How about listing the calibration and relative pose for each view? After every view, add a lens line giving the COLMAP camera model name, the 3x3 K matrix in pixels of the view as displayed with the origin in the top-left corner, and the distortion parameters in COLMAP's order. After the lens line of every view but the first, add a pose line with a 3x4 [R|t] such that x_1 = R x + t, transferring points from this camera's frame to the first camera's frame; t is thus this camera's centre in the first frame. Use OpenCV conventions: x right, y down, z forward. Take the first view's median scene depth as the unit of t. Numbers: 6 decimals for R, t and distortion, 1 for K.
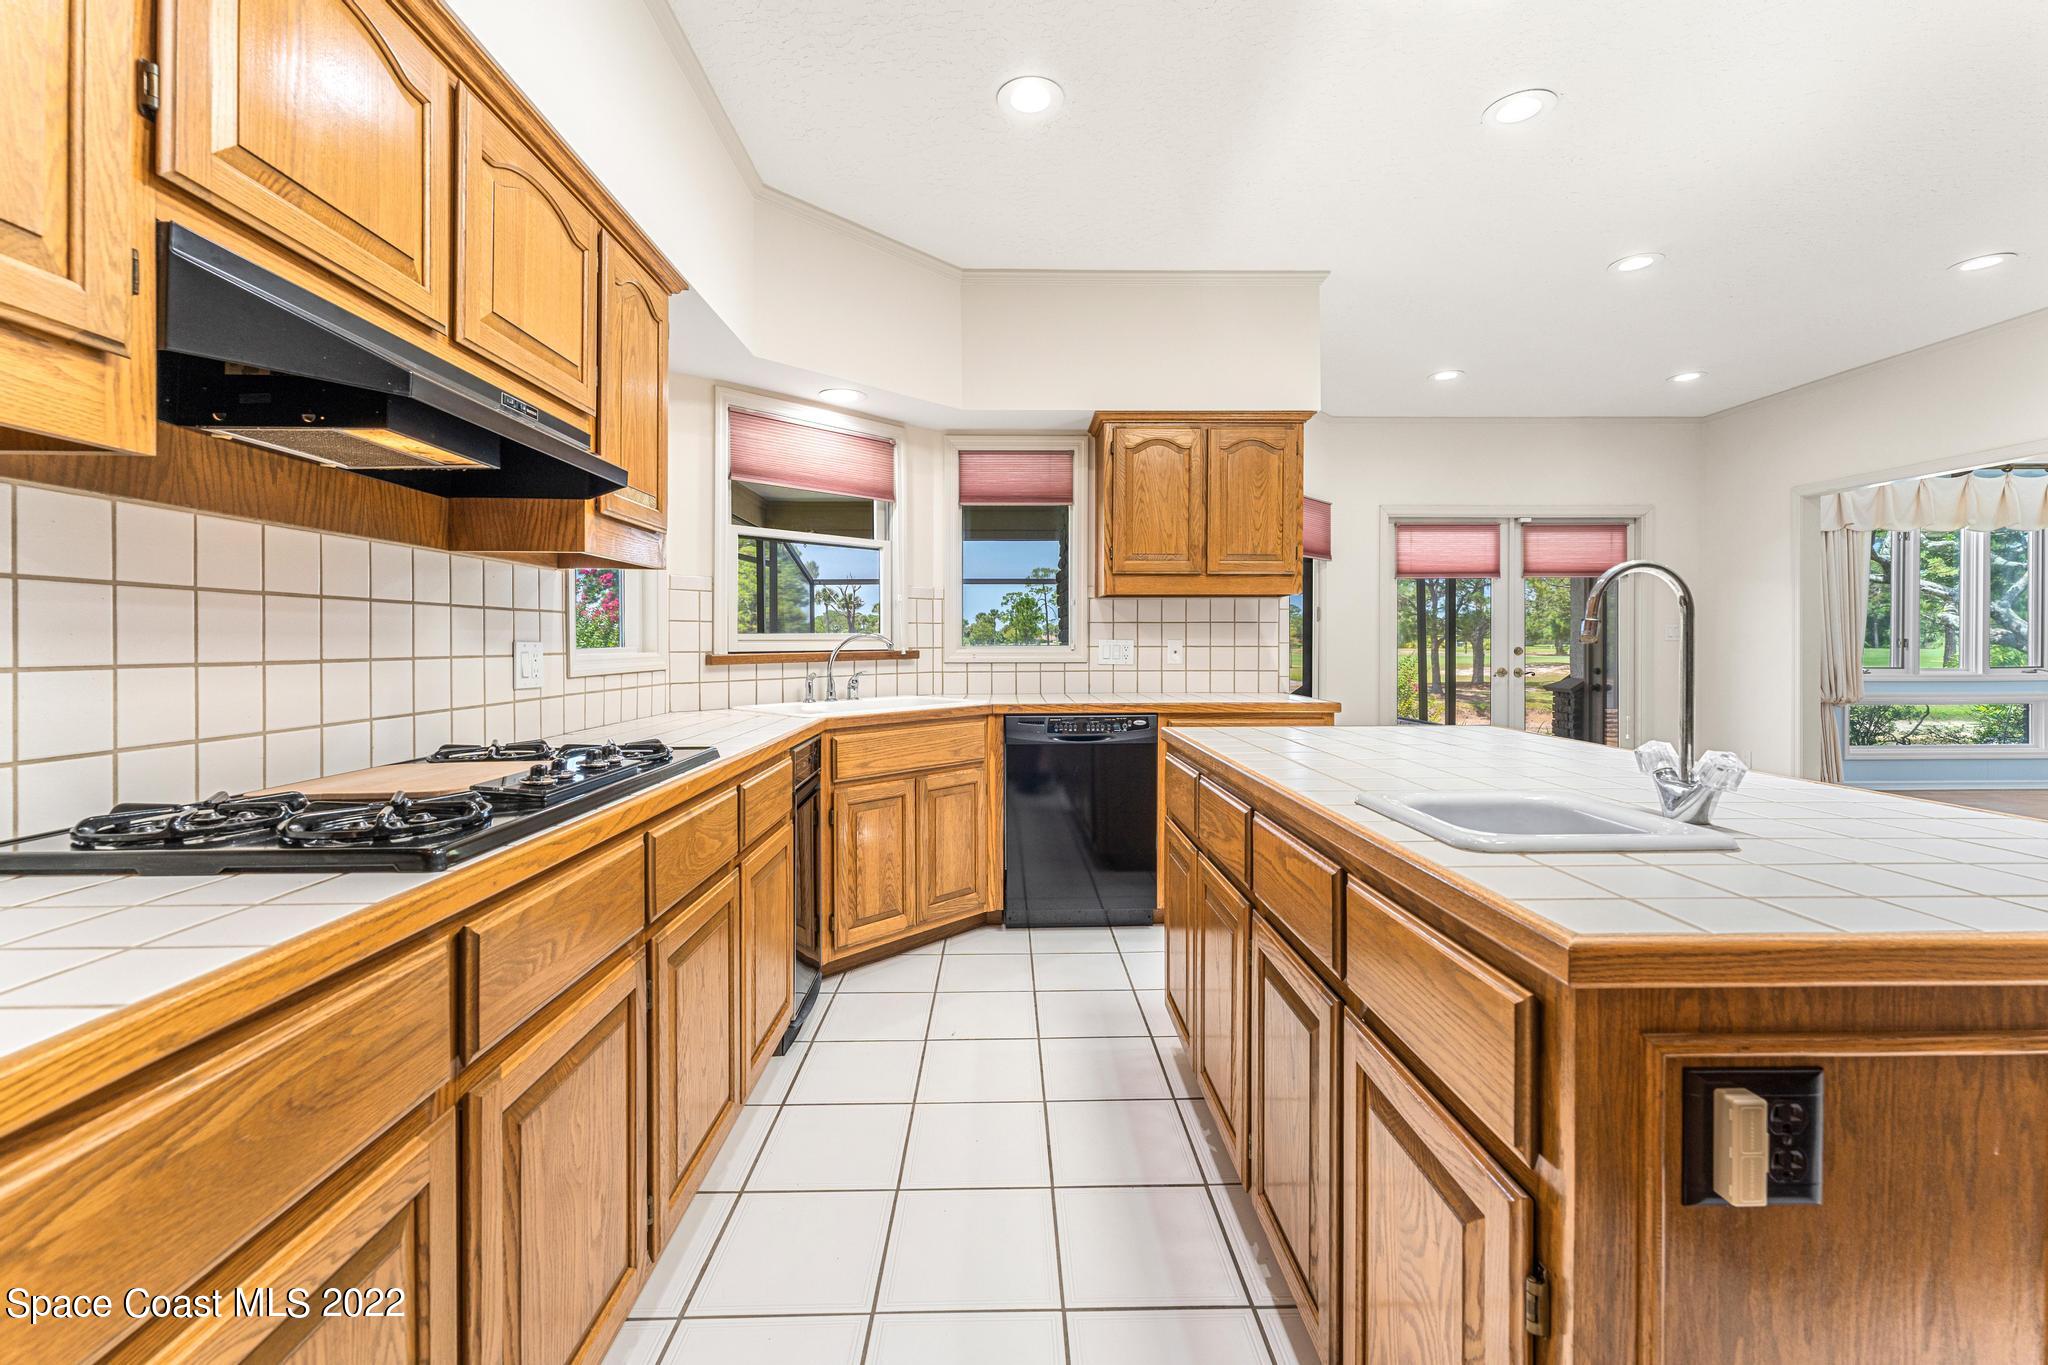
lens RADIAL K [[819.3, 0, 1021.6], [0, 819.3, 645.6], [0, 0, 1]] dist [0.002360, -0.000161]
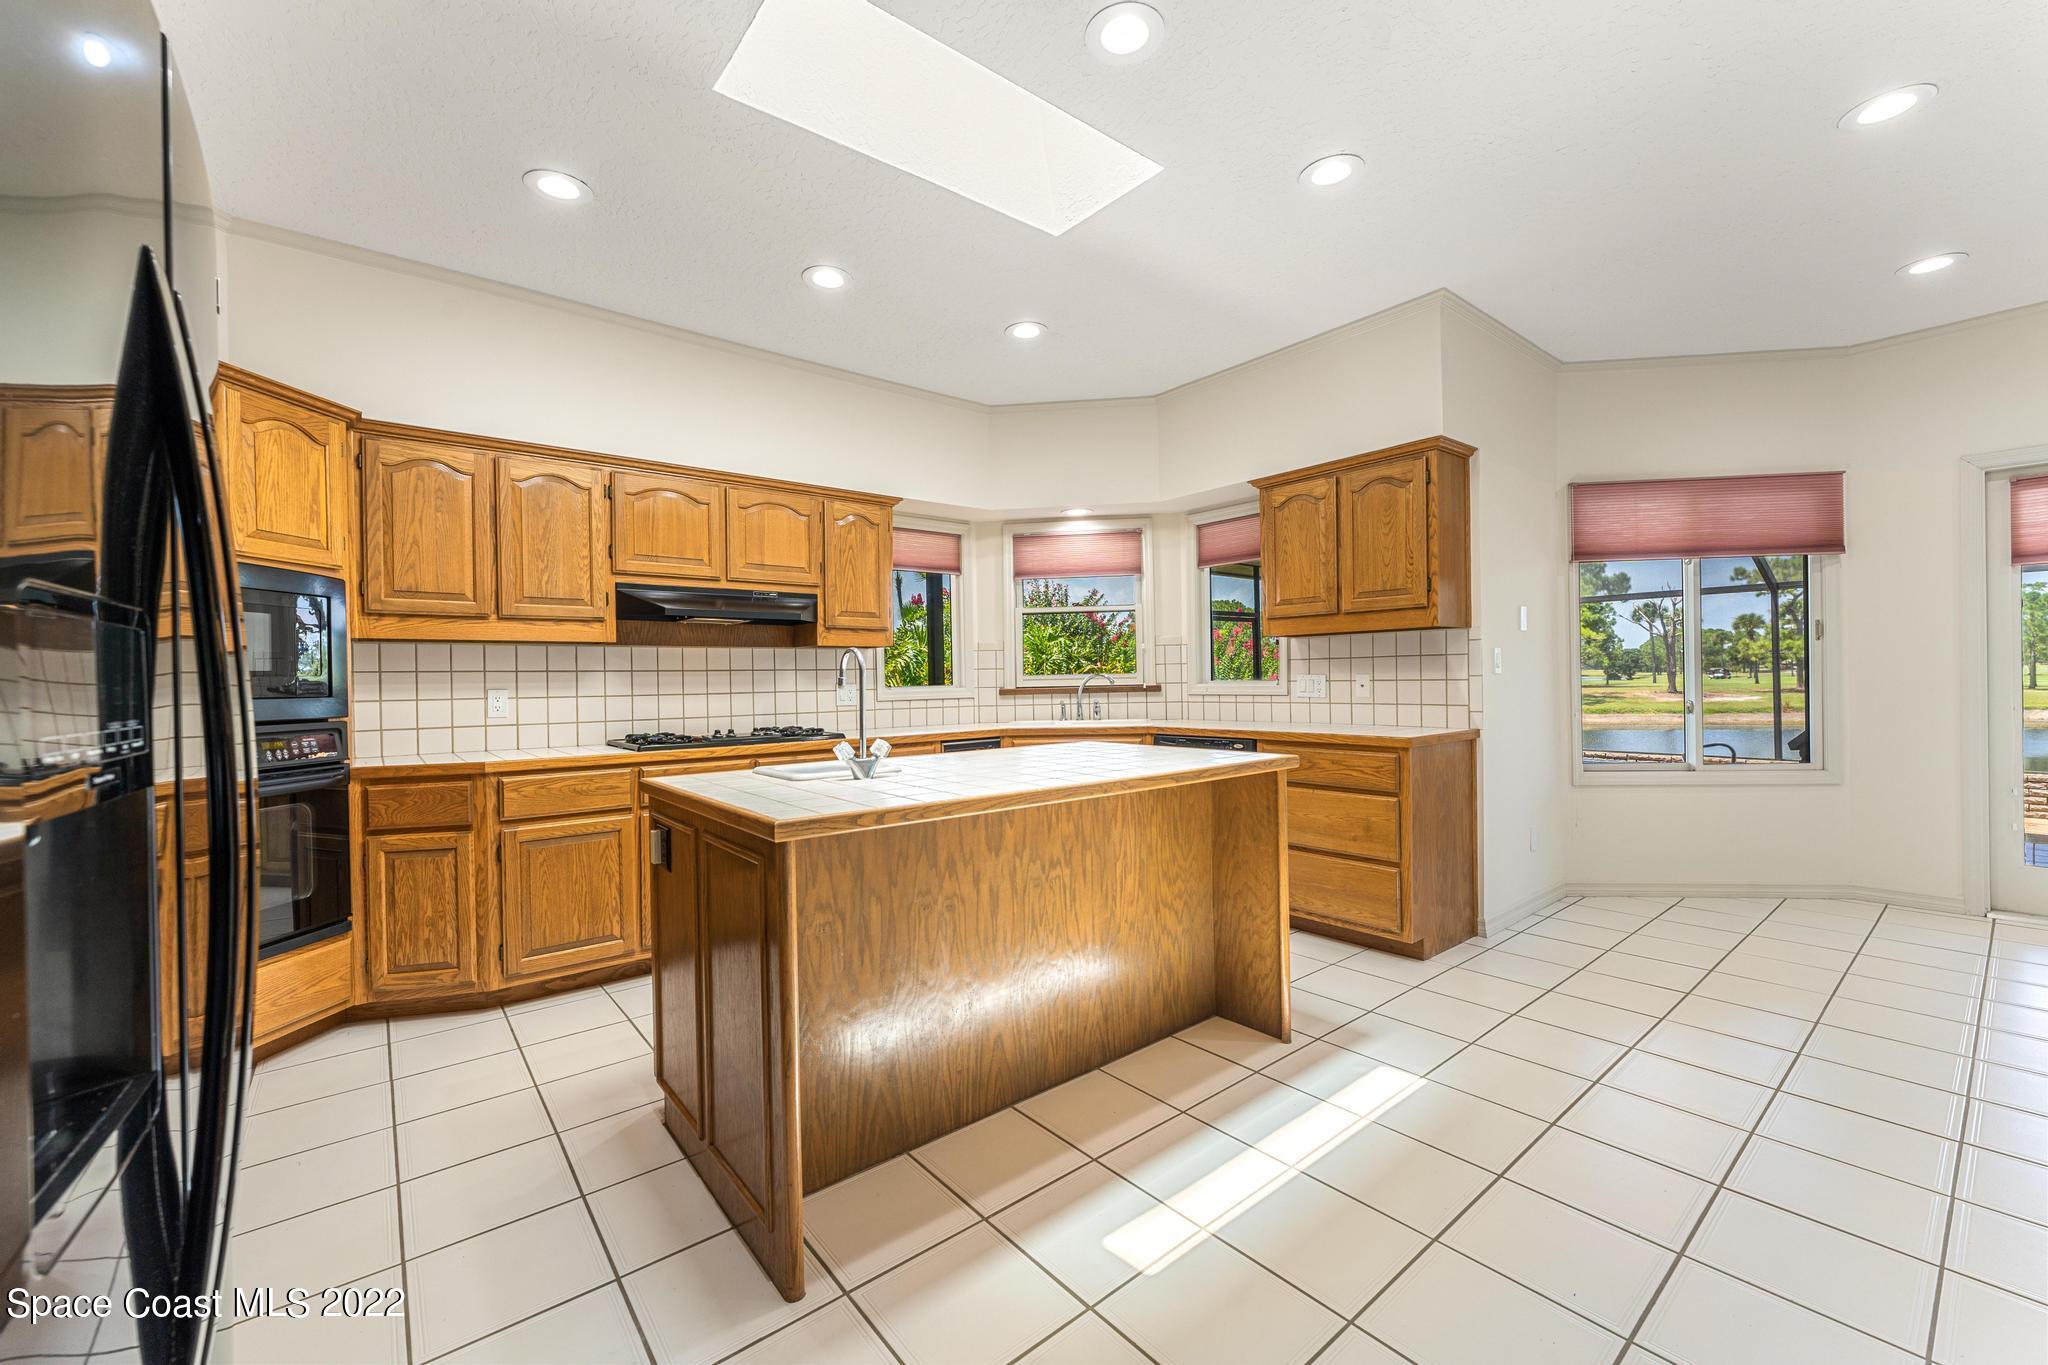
lens RADIAL K [[819.3, 0, 1032.2], [0, 819.3, 683.4], [0, 0, 1]] dist [0.002360, -0.000161]
pose [[0.622180, -0.004916, -0.782858, 0.809622], [0.011768, 0.999926, 0.003073, -0.003935], [0.782785, -0.011125, 0.622192, 0.021971]]
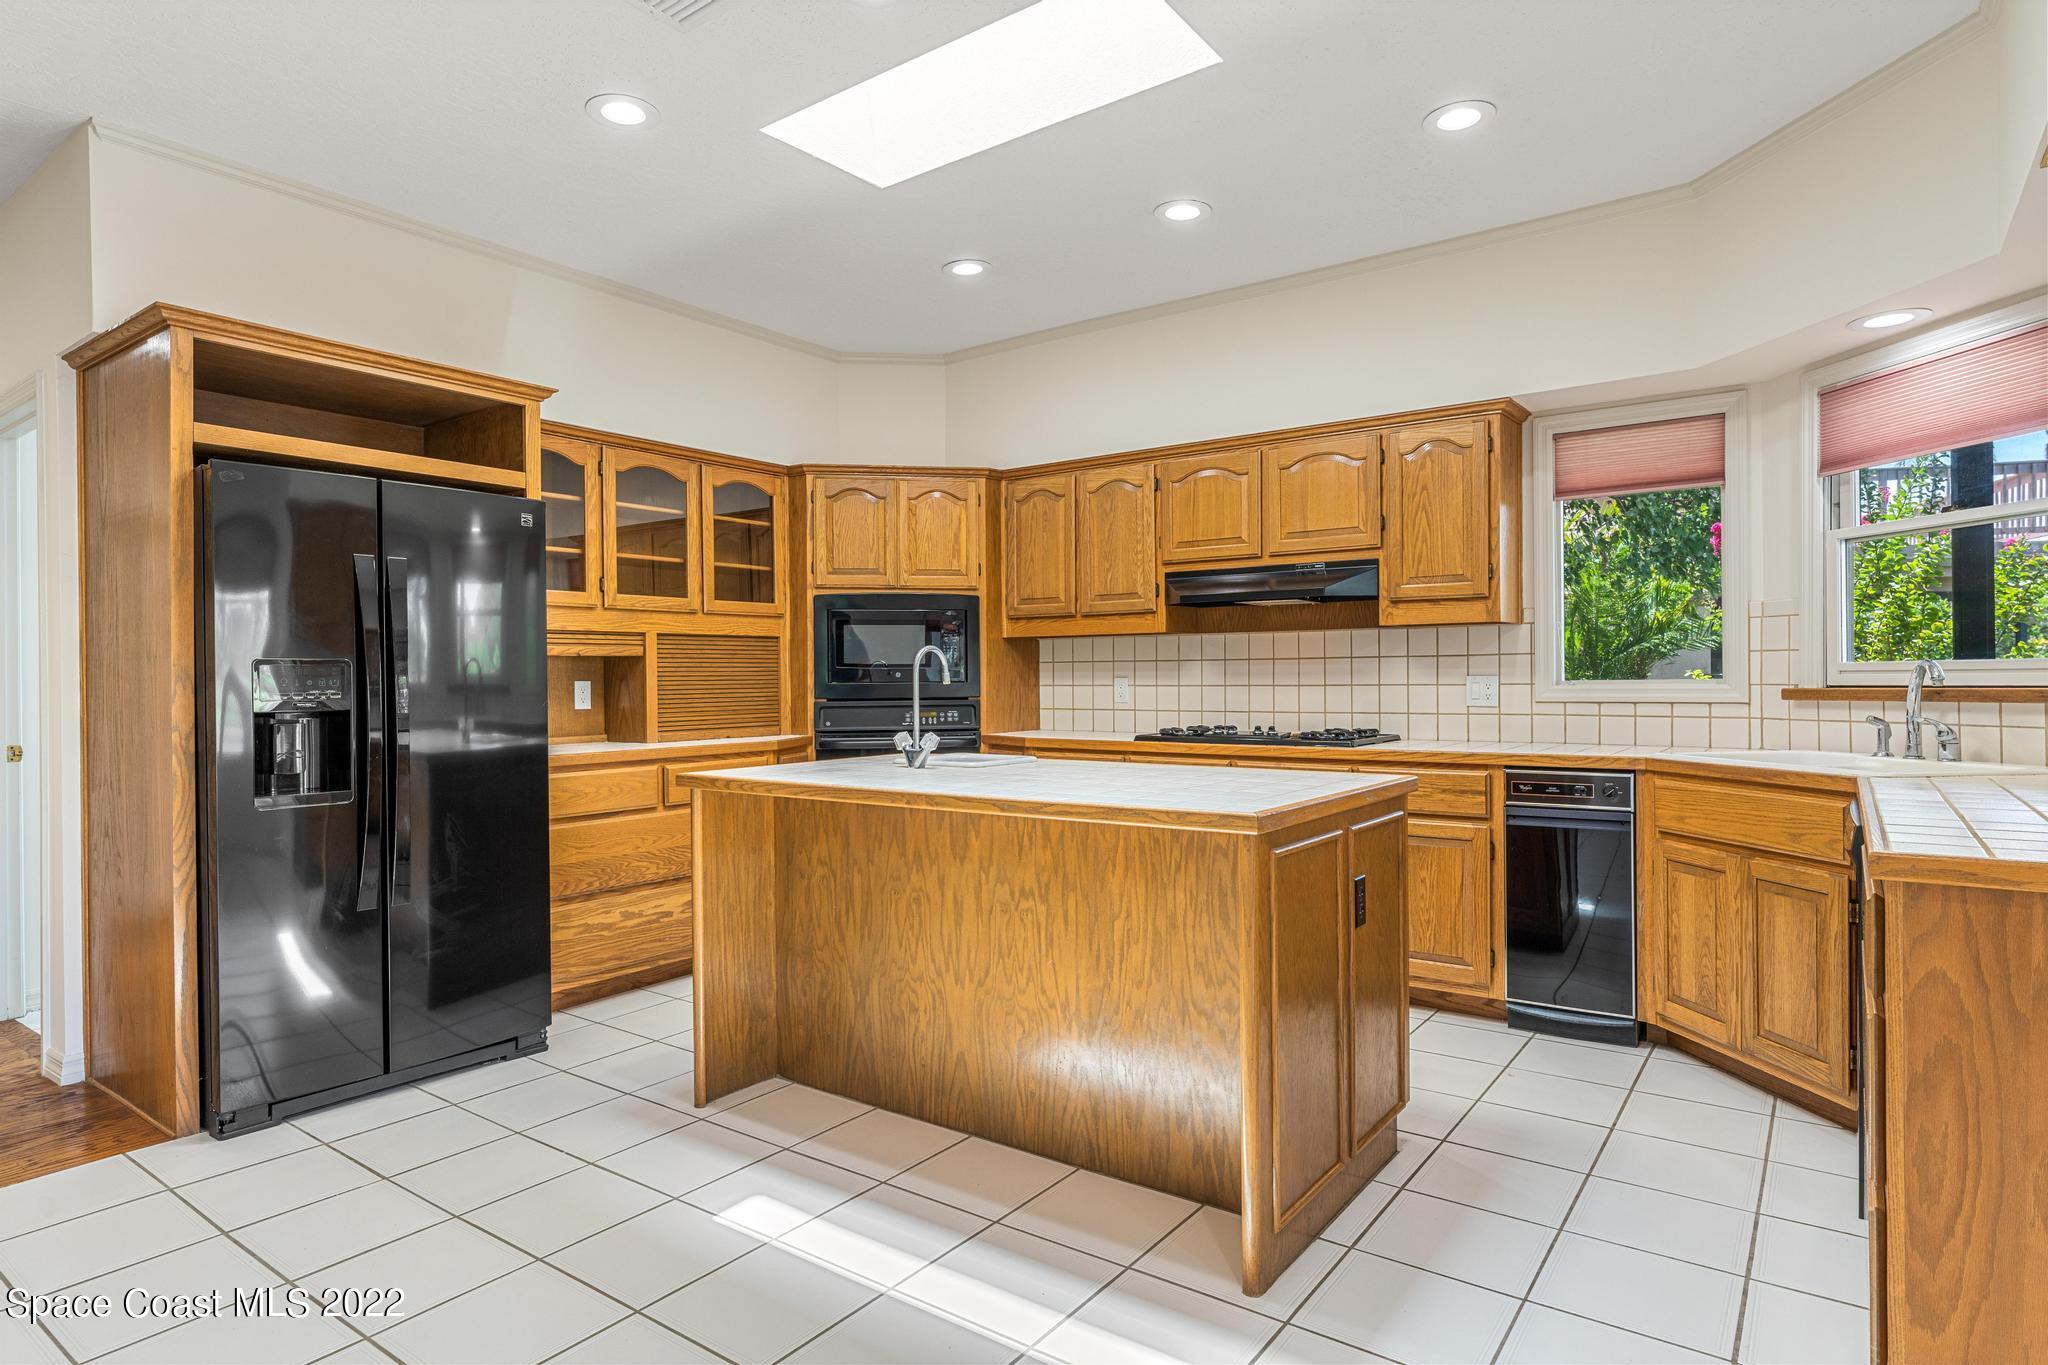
lens RADIAL K [[1145.6, 0, 1010.5], [0, 1145.6, 677.6], [0, 0, 1]] dist [-0.004574, -0.000803]
pose [[-0.616344, 0.007437, -0.787442, 0.931601], [0.005767, 0.999971, 0.004930, -0.009136], [0.787456, -0.001503, -0.616370, 0.935186]]
